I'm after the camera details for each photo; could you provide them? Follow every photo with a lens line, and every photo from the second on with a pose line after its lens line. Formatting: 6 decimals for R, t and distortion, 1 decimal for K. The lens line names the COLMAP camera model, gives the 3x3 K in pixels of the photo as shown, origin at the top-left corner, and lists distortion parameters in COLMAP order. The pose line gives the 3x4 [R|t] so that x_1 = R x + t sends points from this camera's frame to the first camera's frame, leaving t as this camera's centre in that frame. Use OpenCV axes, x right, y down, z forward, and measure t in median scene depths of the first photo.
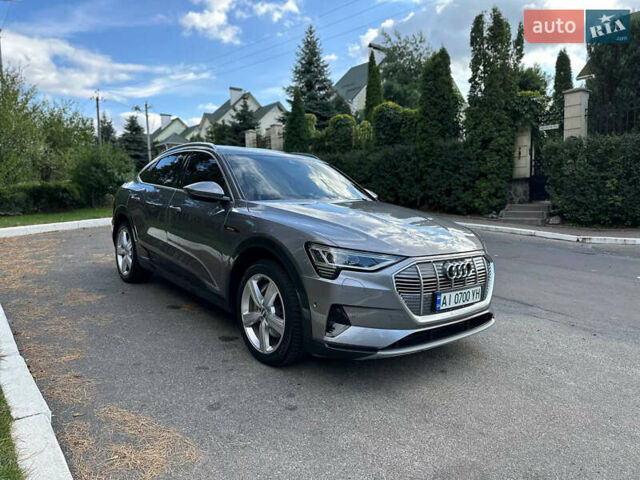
lens RADIAL K [[476.9, 0, 320.0], [0, 476.9, 240.0], [0, 0, 1]] dist [-0.000161, -0.002819]
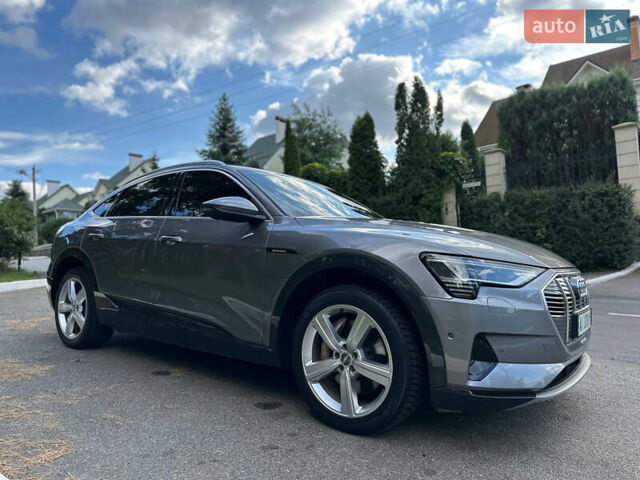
lens RADIAL K [[460.1, 0, 320.0], [0, 460.1, 240.0], [0, 0, 1]] dist [0.106168, -0.182824]
pose [[0.972627, -0.013955, 0.231953, -0.093132], [0.048875, 0.988152, -0.145492, 0.021470], [-0.227175, 0.152846, 0.961785, 0.086809]]
